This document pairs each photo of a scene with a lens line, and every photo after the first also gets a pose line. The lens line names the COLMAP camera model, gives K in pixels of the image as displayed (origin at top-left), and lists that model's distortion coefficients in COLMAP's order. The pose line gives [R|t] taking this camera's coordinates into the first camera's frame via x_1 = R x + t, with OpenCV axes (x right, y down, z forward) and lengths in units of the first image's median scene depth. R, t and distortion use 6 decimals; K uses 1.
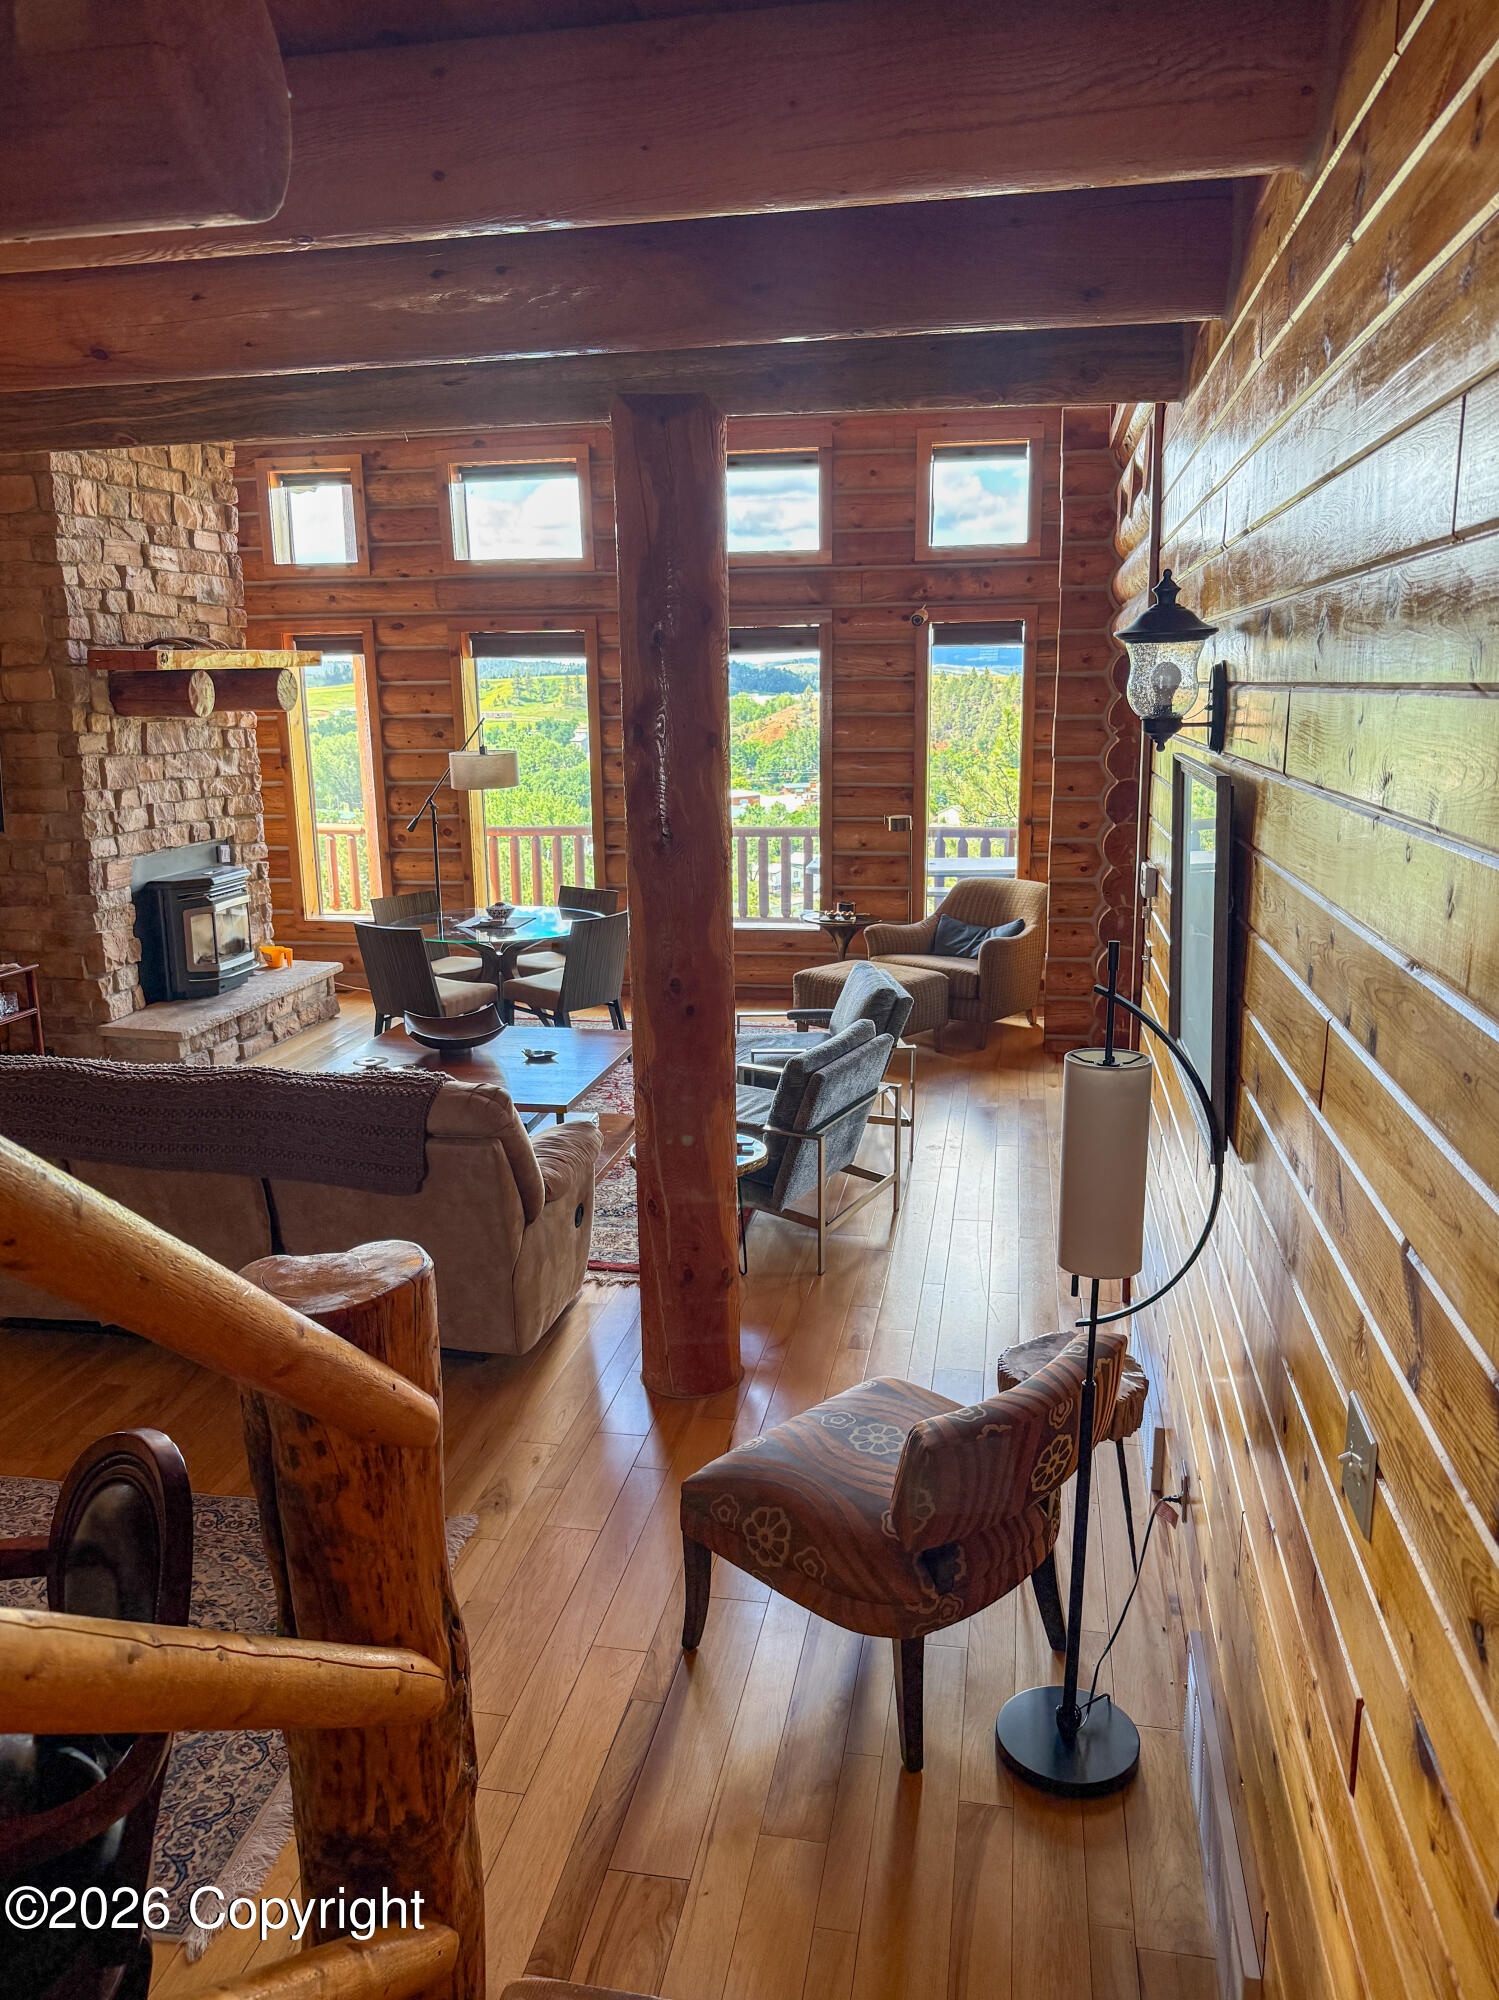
lens RADIAL K [[1518.8, 0, 744.6], [0, 1518.8, 1035.0], [0, 0, 1]] dist [-0.002212, -0.022982]
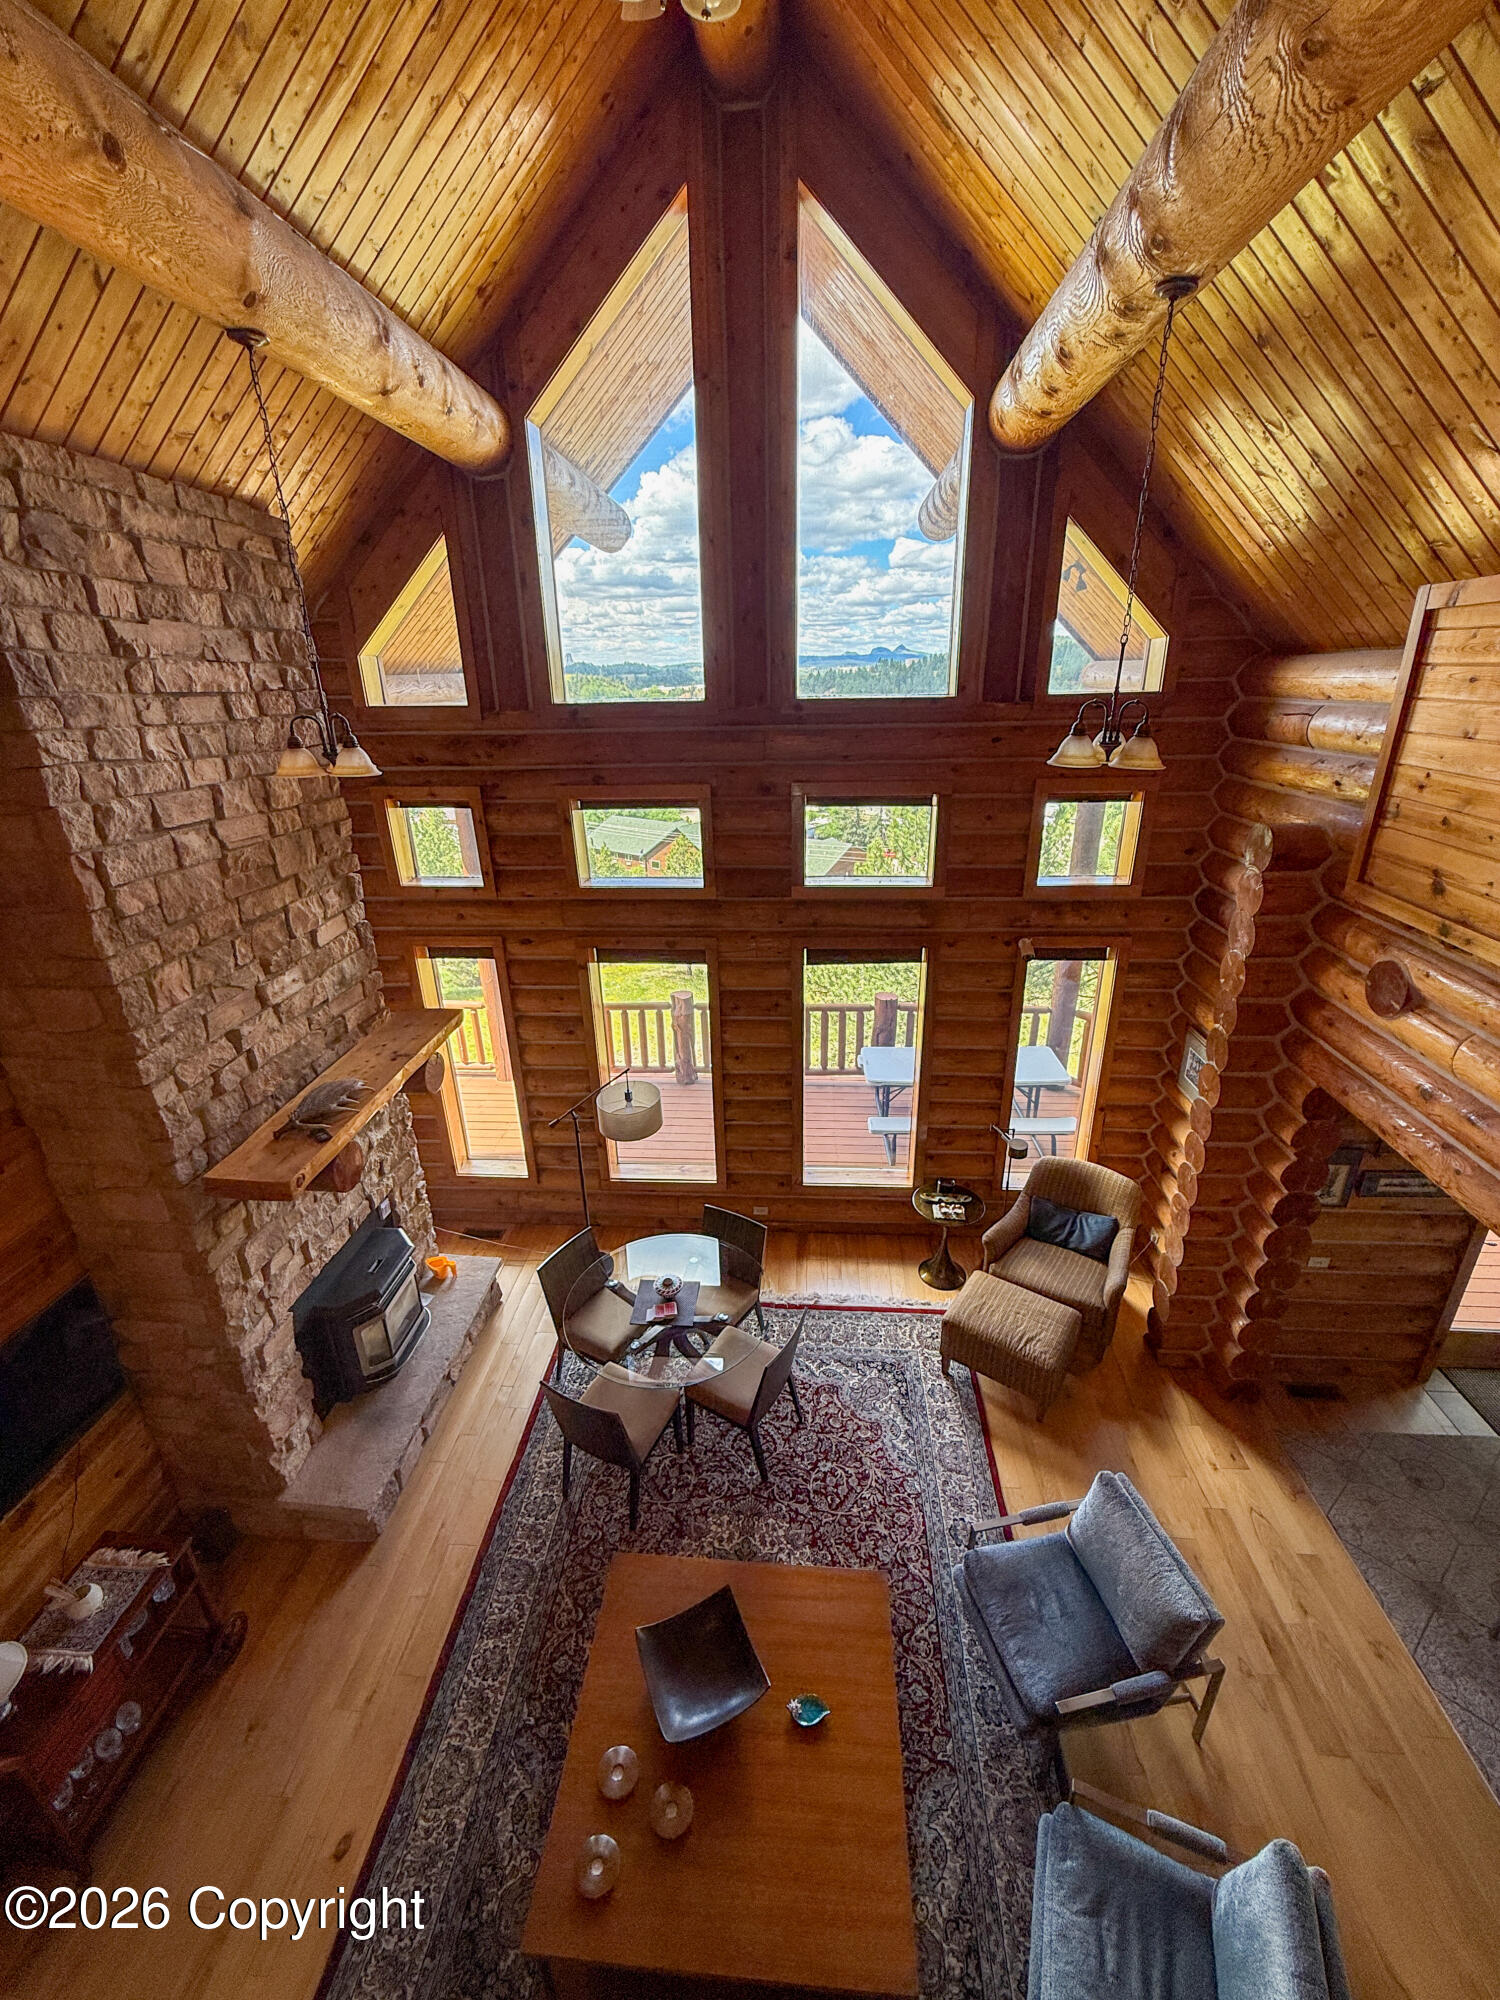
lens RADIAL K [[816.2, 0, 750.8], [0, 816.2, 1002.8], [0, 0, 1]] dist [0.002065, -0.000693]
pose [[0.993642, -0.051665, 0.100032, -0.133624], [0.034953, 0.986150, 0.162134, -0.320837], [-0.107023, -0.157606, 0.981685, 0.419586]]
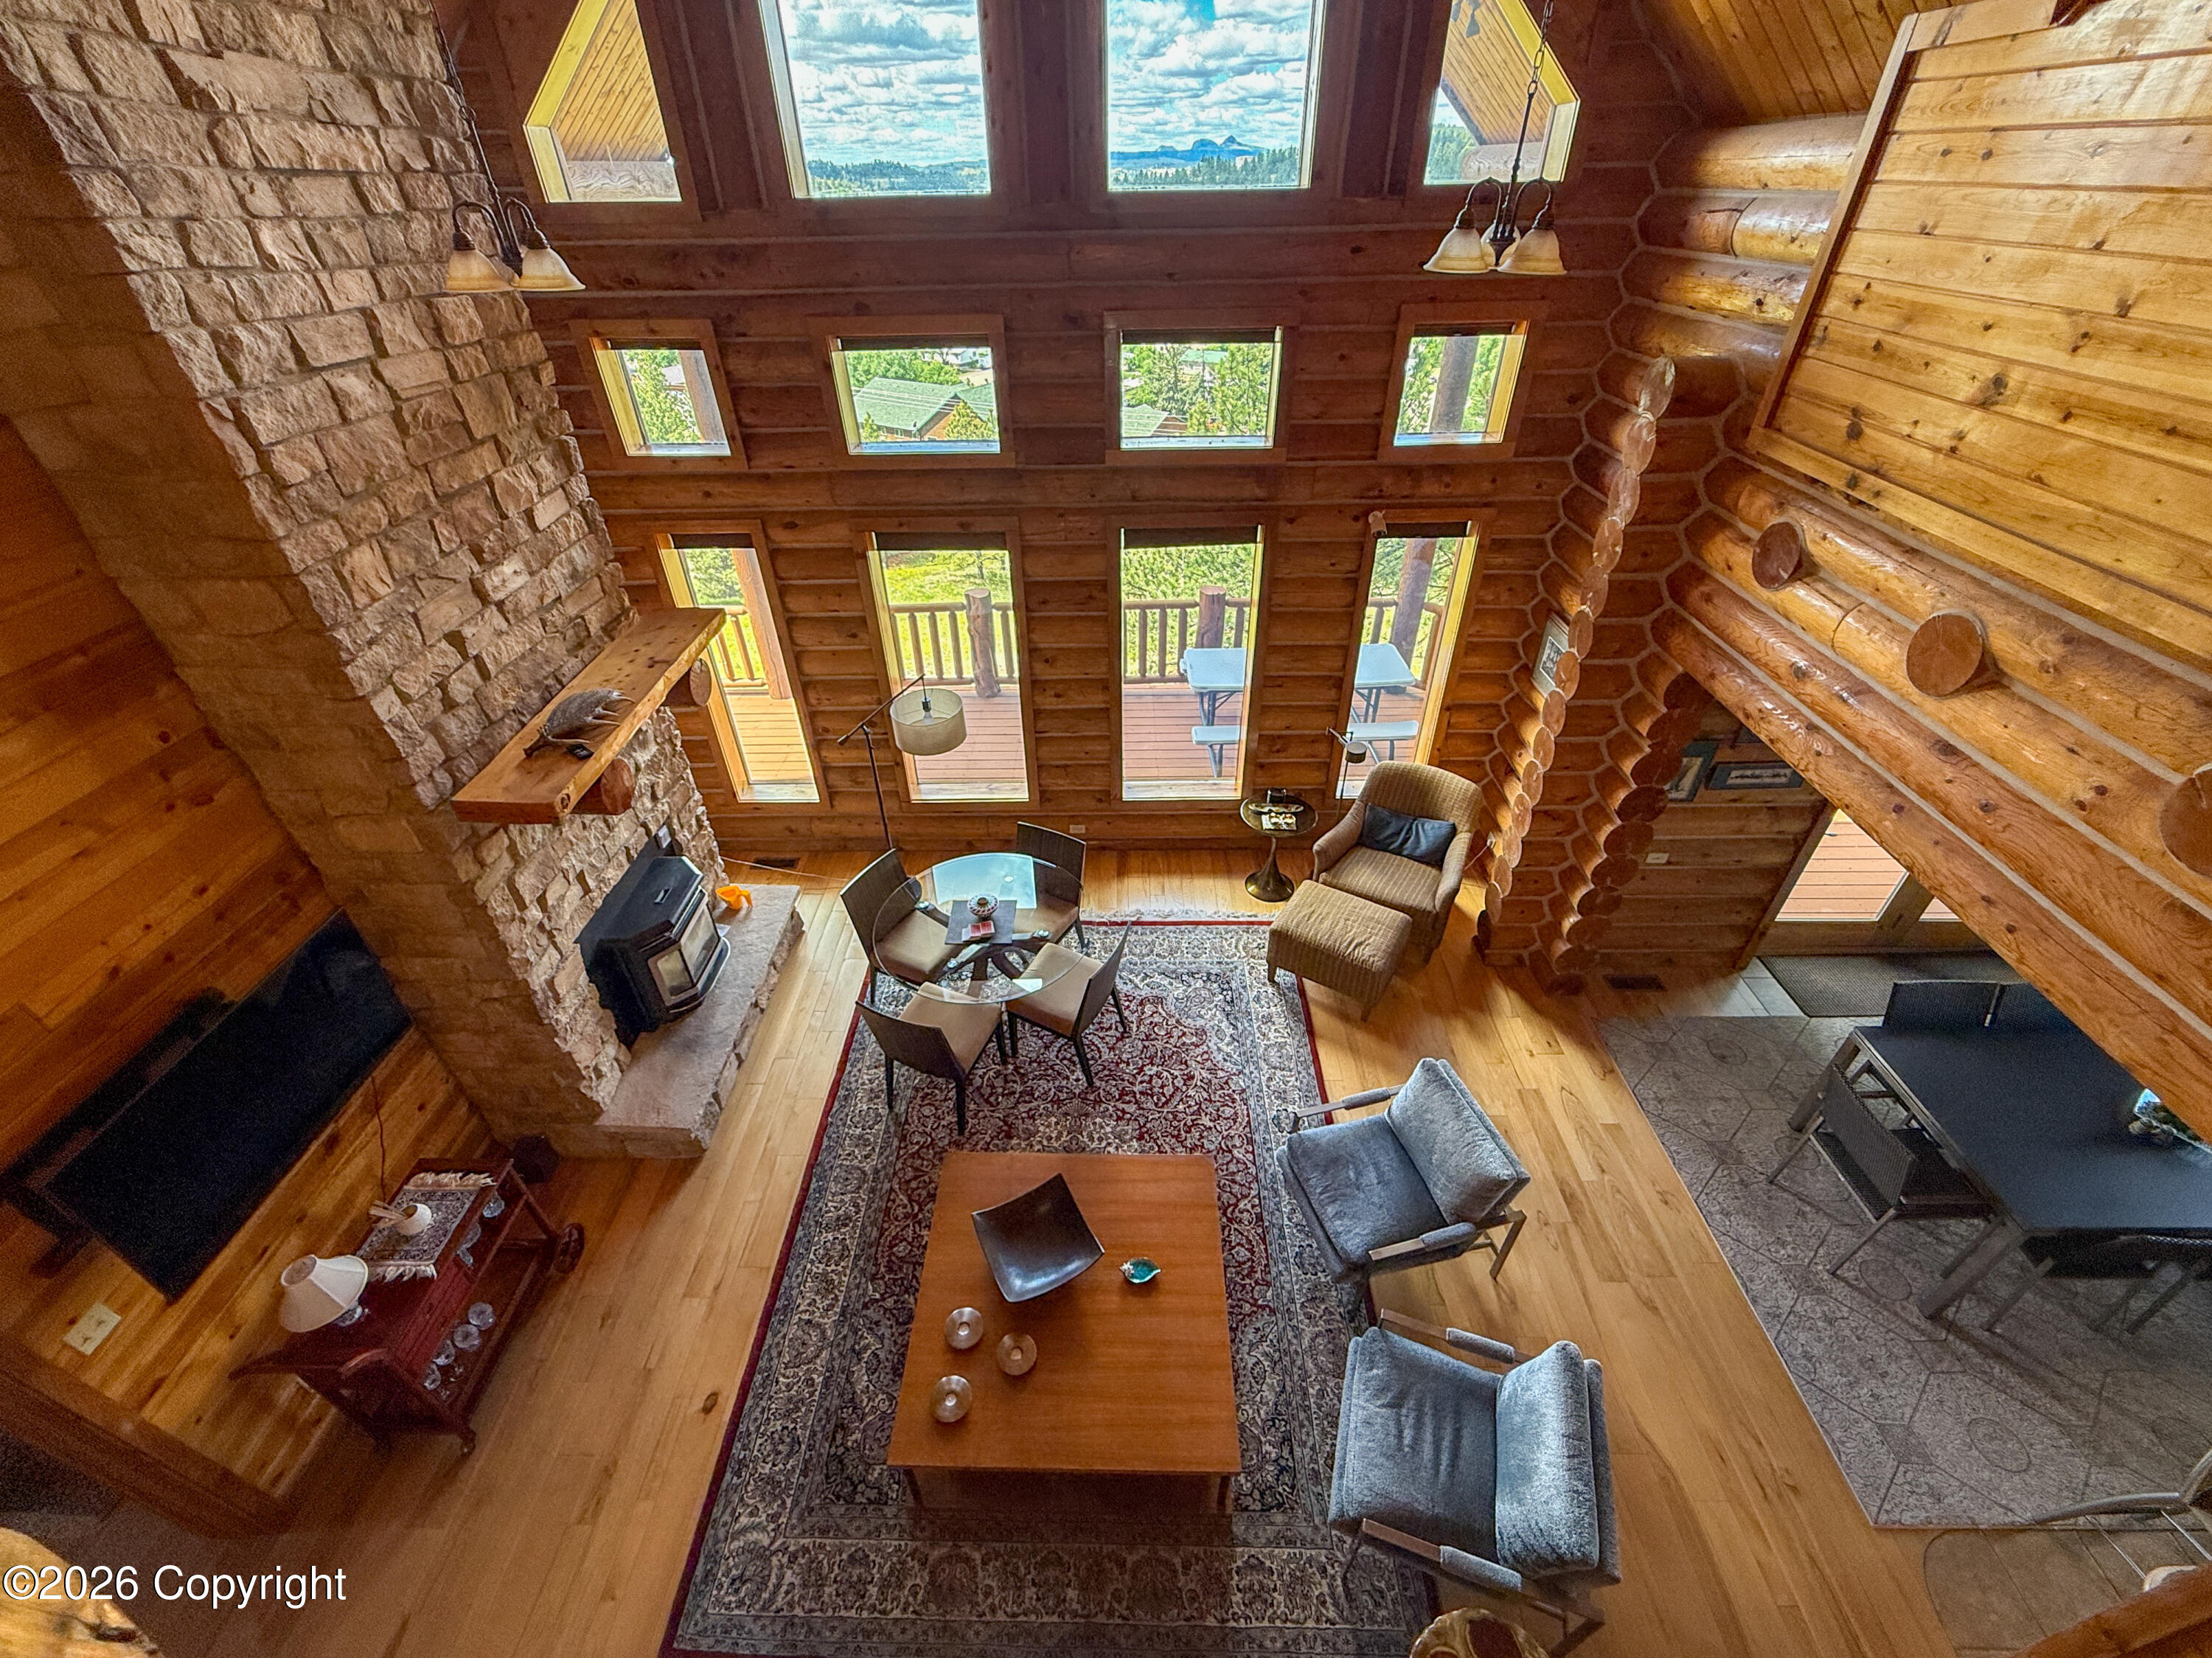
lens RADIAL K [[902.7, 0, 1102.4], [0, 902.7, 846.8], [0, 0, 1]] dist [0.002065, -0.000693]
pose [[0.985795, -0.105025, 0.131064, -0.139193], [0.043214, 0.912700, 0.406338, -0.311117], [-0.162297, -0.394903, 0.904274, 0.419642]]
